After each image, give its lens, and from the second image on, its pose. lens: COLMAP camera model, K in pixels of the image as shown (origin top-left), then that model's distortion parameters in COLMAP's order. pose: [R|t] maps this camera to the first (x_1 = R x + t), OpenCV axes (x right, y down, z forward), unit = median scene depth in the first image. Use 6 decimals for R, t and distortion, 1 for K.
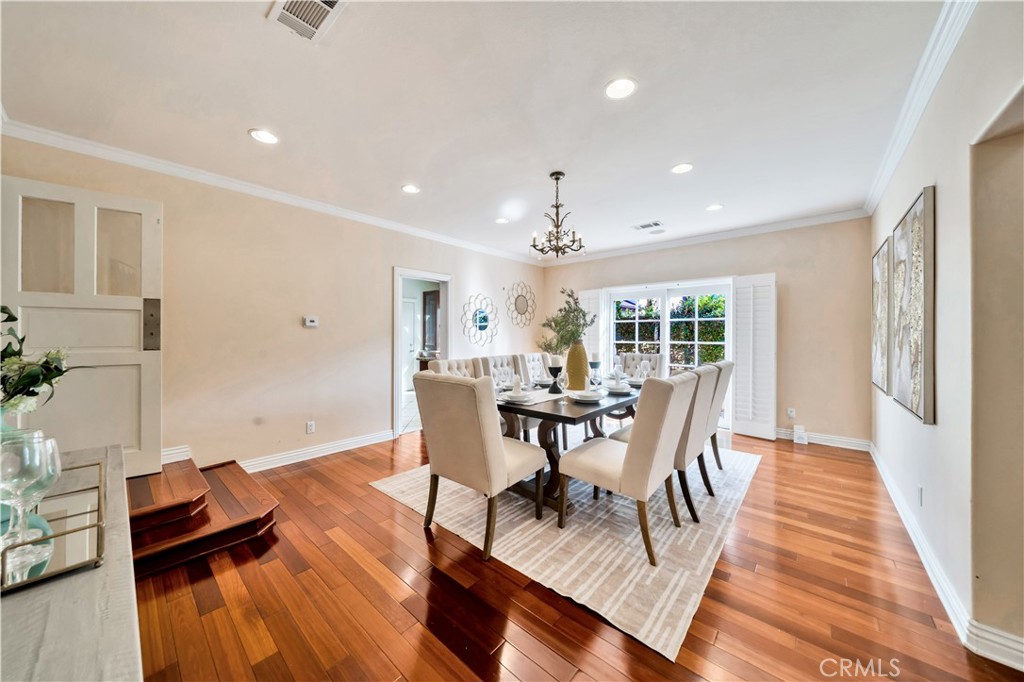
lens RADIAL K [[350.2, 0, 507.7], [0, 350.2, 337.1], [0, 0, 1]] dist [-0.000160, -0.000034]
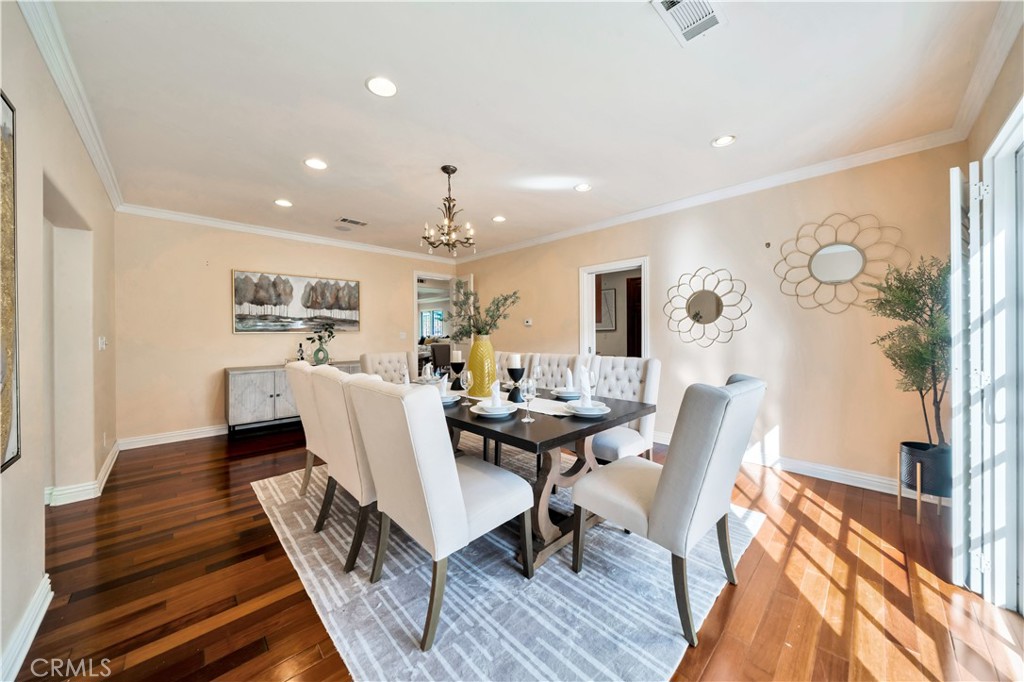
lens RADIAL K [[350.2, 0, 508.3], [0, 350.2, 334.7], [0, 0, 1]] dist [-0.000160, -0.000034]
pose [[-0.090112, 0.000915, -0.995931, 0.943834], [-0.000171, 1.000000, 0.000934, 0.005518], [0.995932, 0.000255, -0.090112, 1.057936]]
